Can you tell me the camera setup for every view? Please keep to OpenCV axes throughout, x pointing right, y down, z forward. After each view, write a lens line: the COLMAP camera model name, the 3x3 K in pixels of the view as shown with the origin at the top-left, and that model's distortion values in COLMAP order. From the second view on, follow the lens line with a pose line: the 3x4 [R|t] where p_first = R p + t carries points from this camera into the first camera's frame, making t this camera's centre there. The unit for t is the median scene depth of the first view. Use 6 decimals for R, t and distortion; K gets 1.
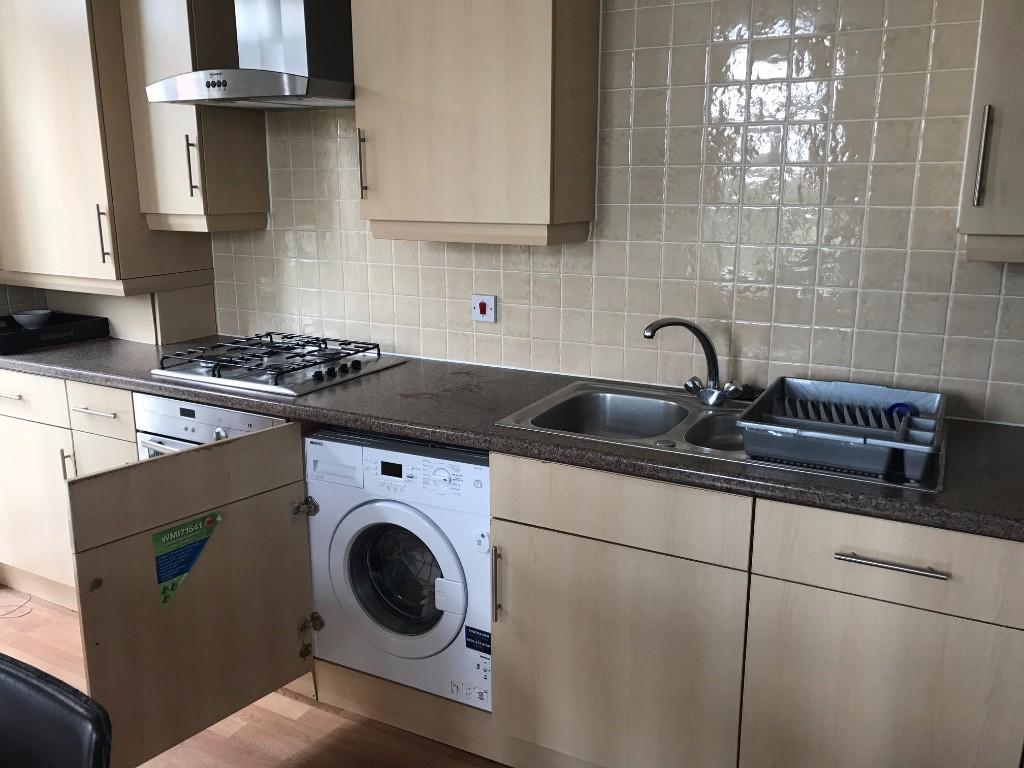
lens RADIAL K [[843.8, 0, 512.0], [0, 843.8, 381.8], [0, 0, 1]] dist [0.043274, -0.031112]
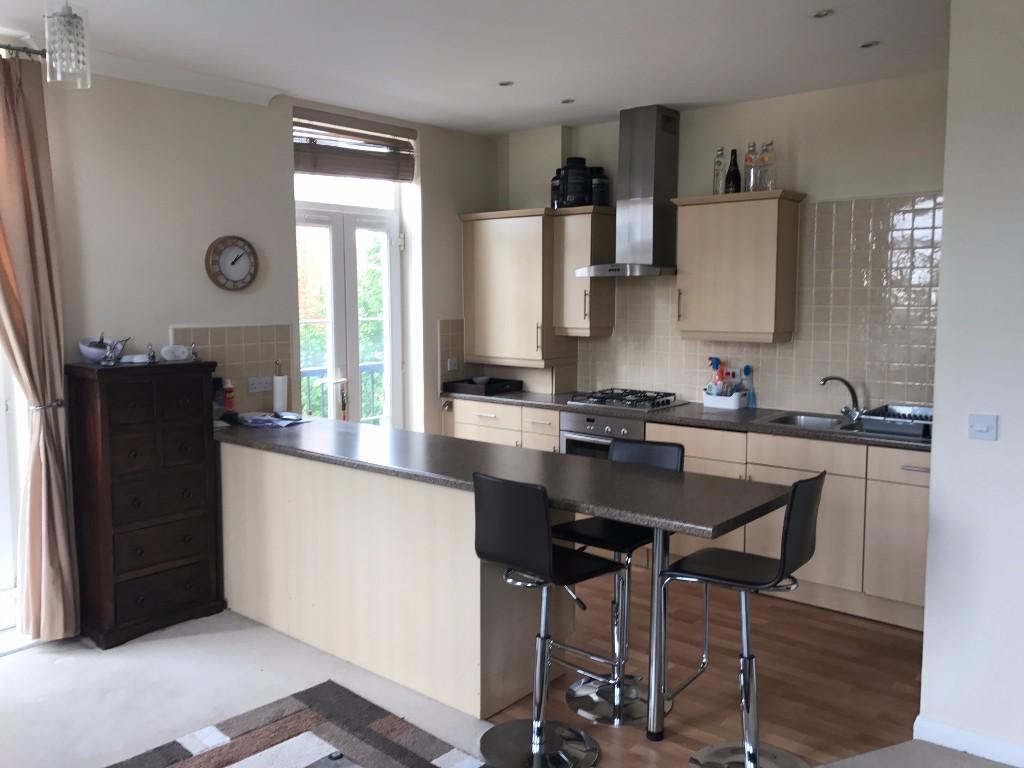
lens RADIAL K [[843.8, 0, 504.0], [0, 843.8, 384.9], [0, 0, 1]] dist [0.043274, -0.031112]
pose [[0.977355, 0.019611, -0.210694, -0.142121], [-0.045571, 0.991839, -0.119076, 0.196180], [0.206639, 0.125981, 0.970273, -1.026777]]
